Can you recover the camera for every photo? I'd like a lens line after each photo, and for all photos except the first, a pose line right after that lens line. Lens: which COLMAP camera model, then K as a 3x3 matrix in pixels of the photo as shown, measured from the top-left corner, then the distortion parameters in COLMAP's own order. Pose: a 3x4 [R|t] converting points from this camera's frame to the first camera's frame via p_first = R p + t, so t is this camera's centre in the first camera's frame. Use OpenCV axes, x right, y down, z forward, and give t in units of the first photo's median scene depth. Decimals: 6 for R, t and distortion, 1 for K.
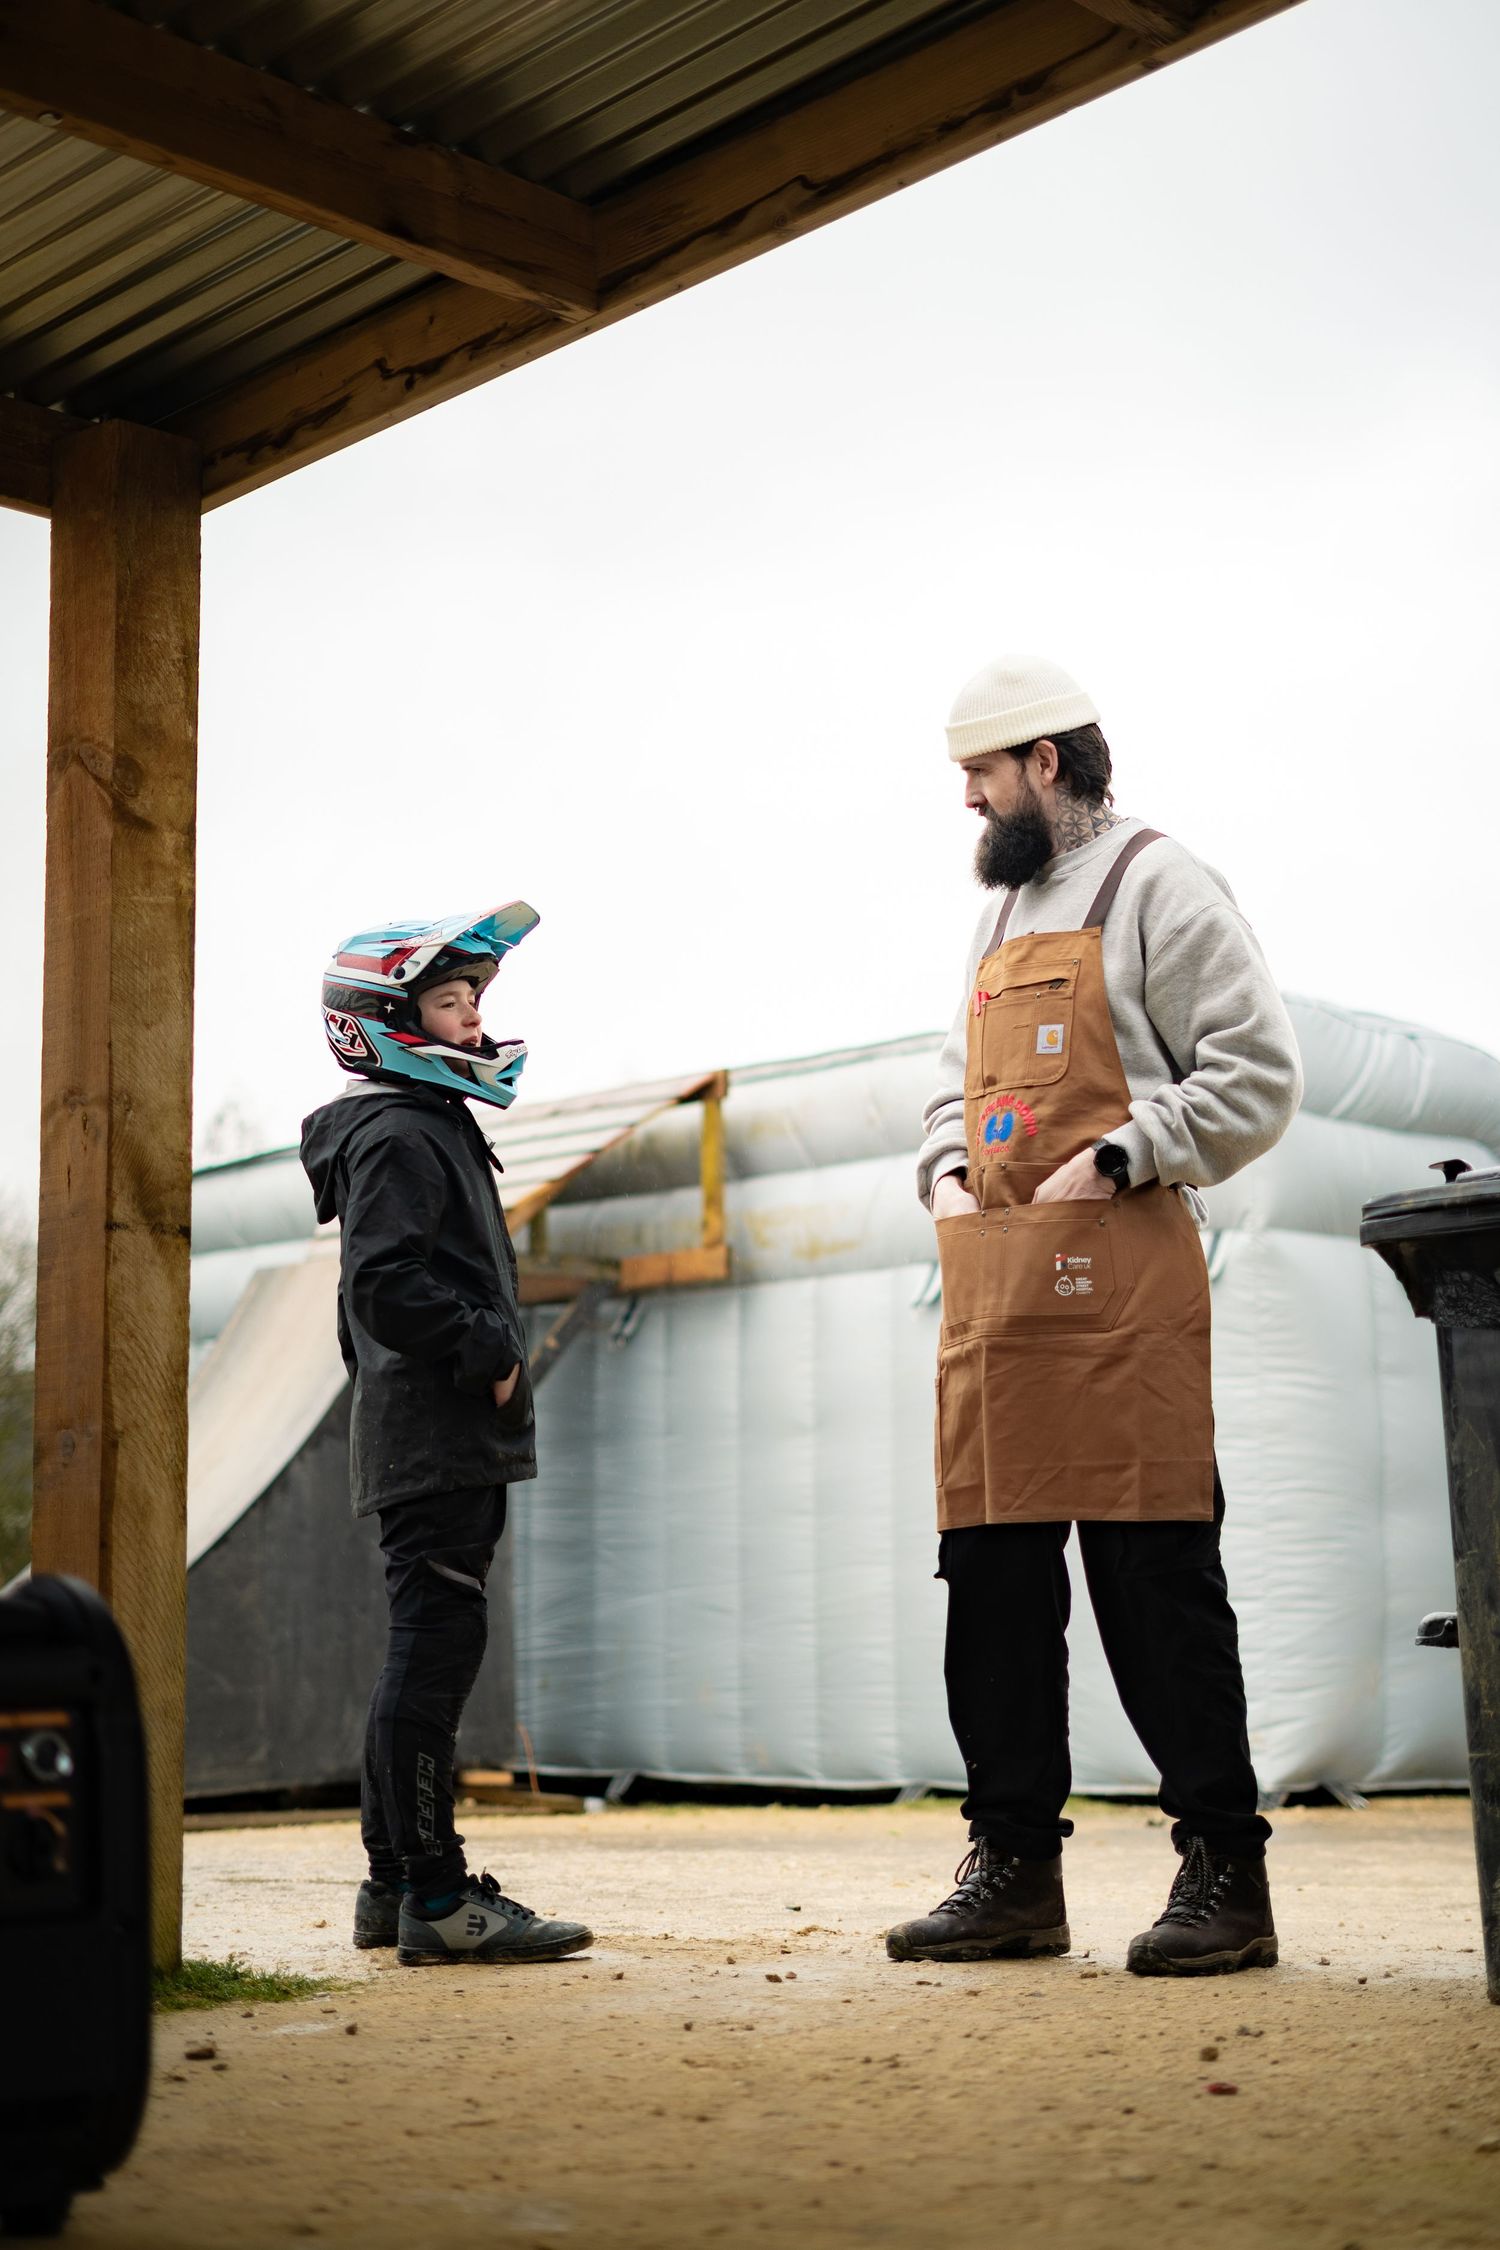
lens RADIAL K [[3469.7, 0, 753.3], [0, 3469.7, 1194.7], [0, 0, 1]] dist [-0.002936, 0.038849]
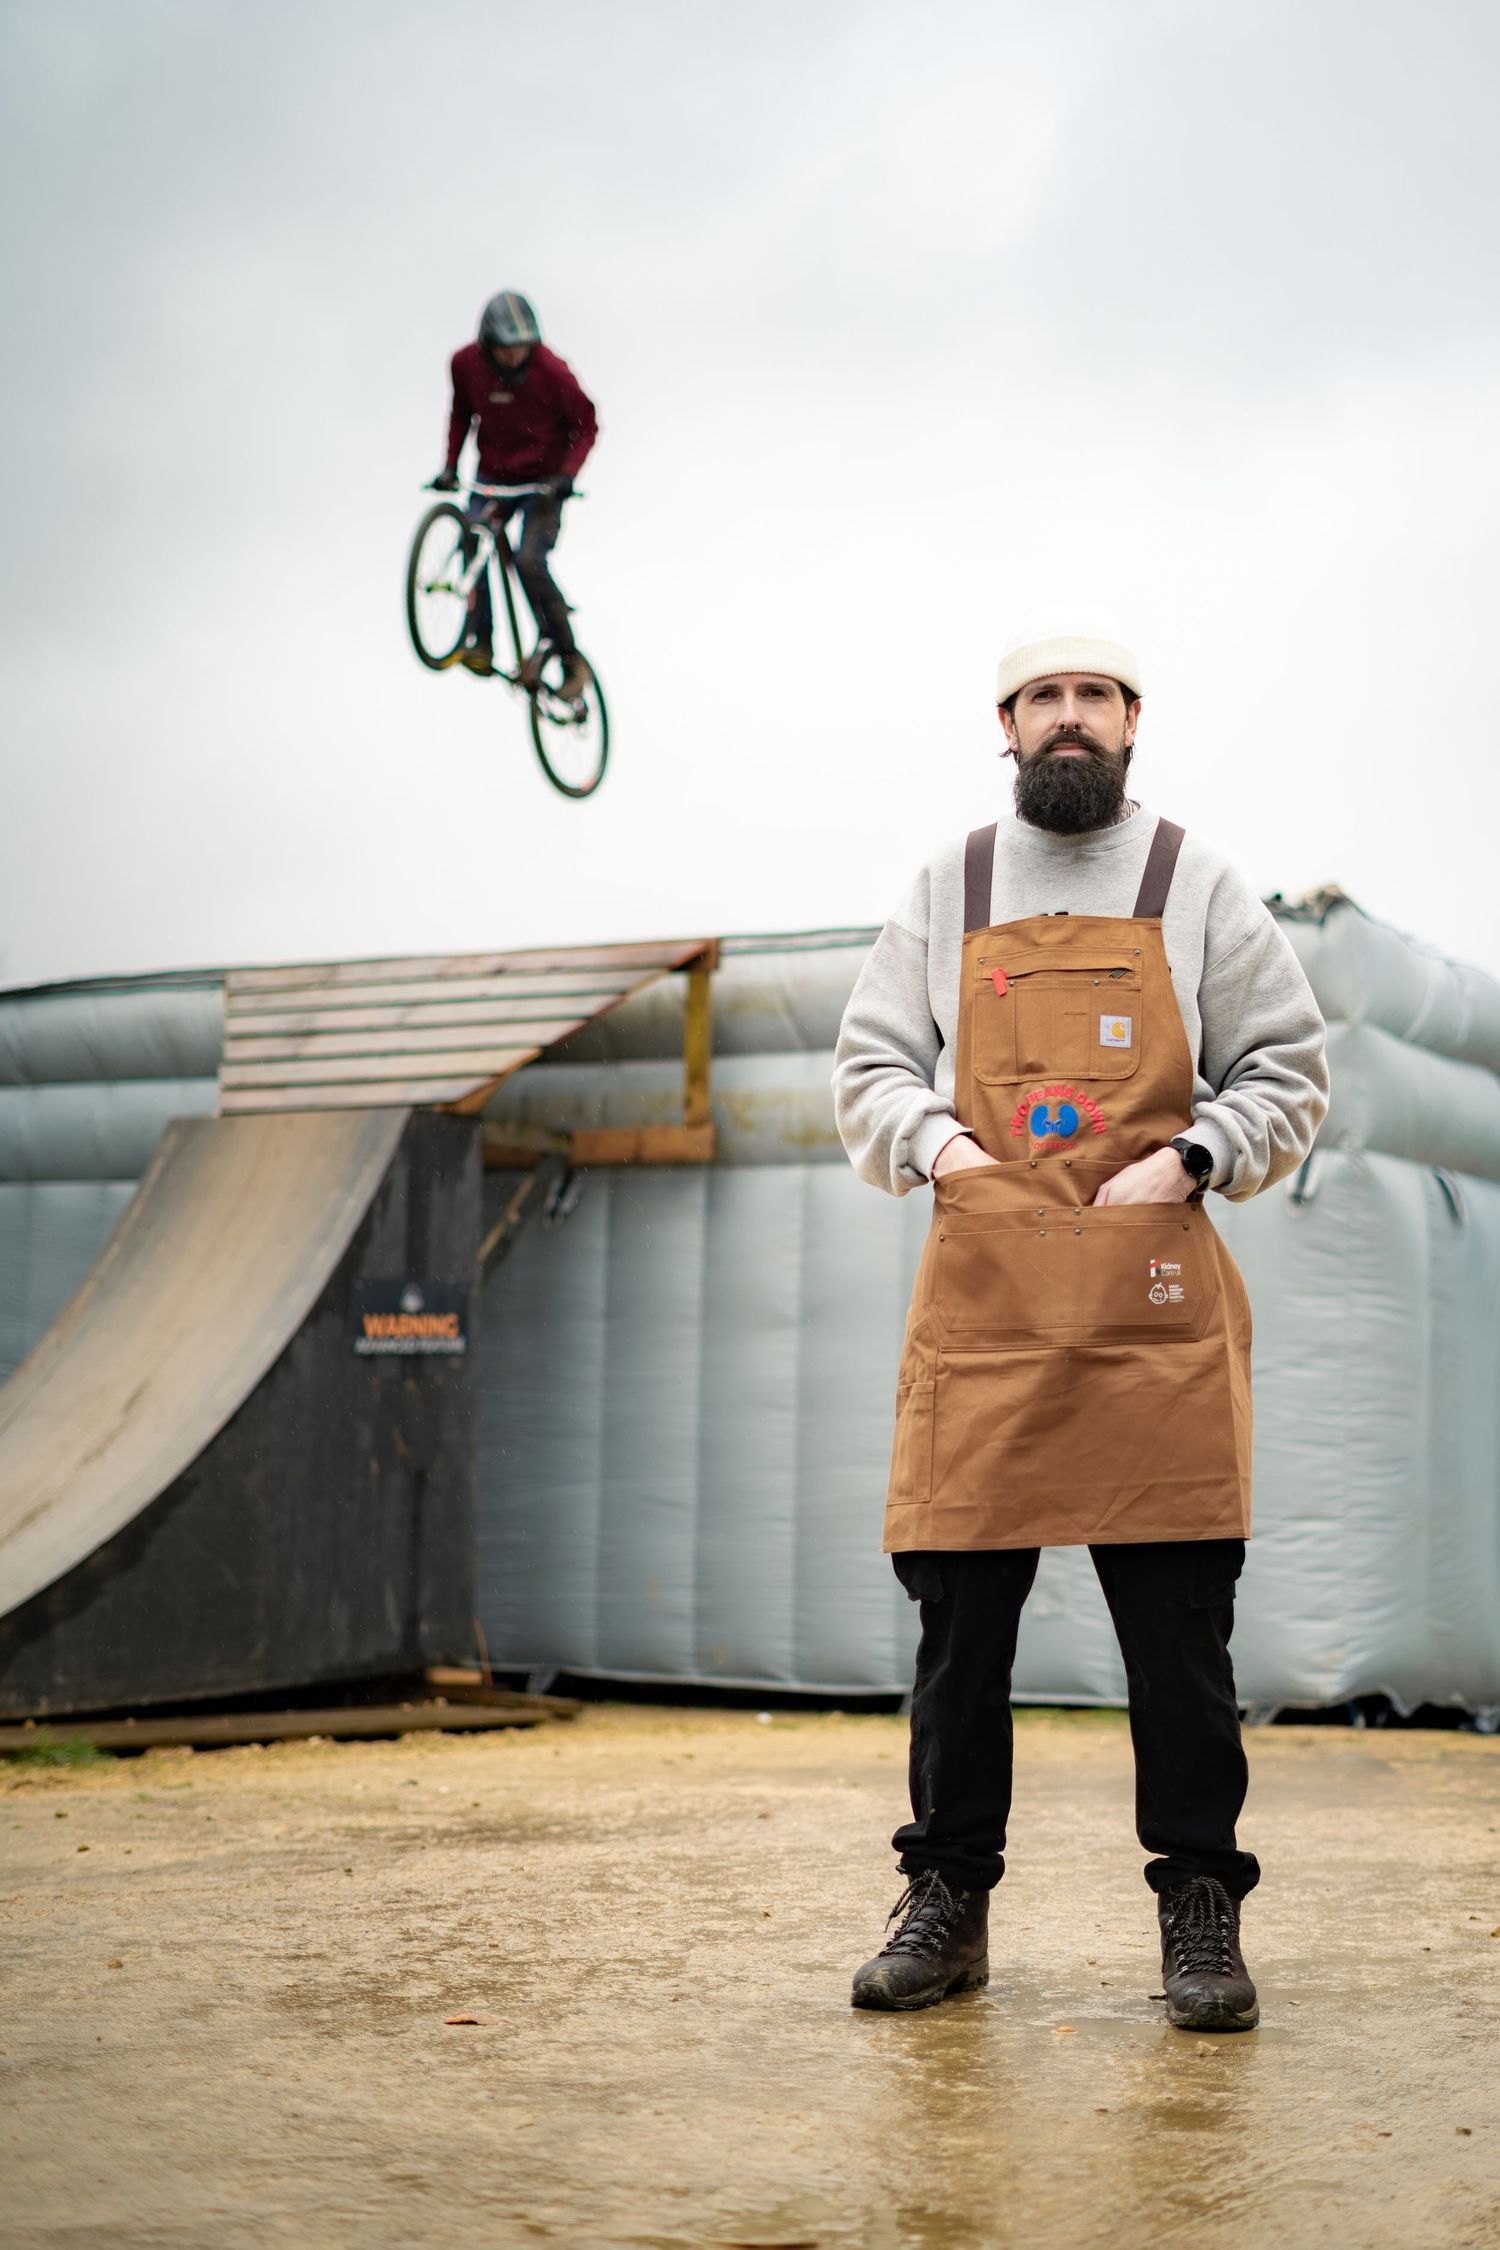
lens RADIAL K [[3469.7, 0, 753.3], [0, 3469.7, 1194.7], [0, 0, 1]] dist [-0.002936, 0.038849]
pose [[0.961737, 0.051192, 0.269148, -0.292679], [-0.063882, 0.997211, 0.038598, -0.004838], [-0.266421, -0.054315, 0.962325, 0.086329]]
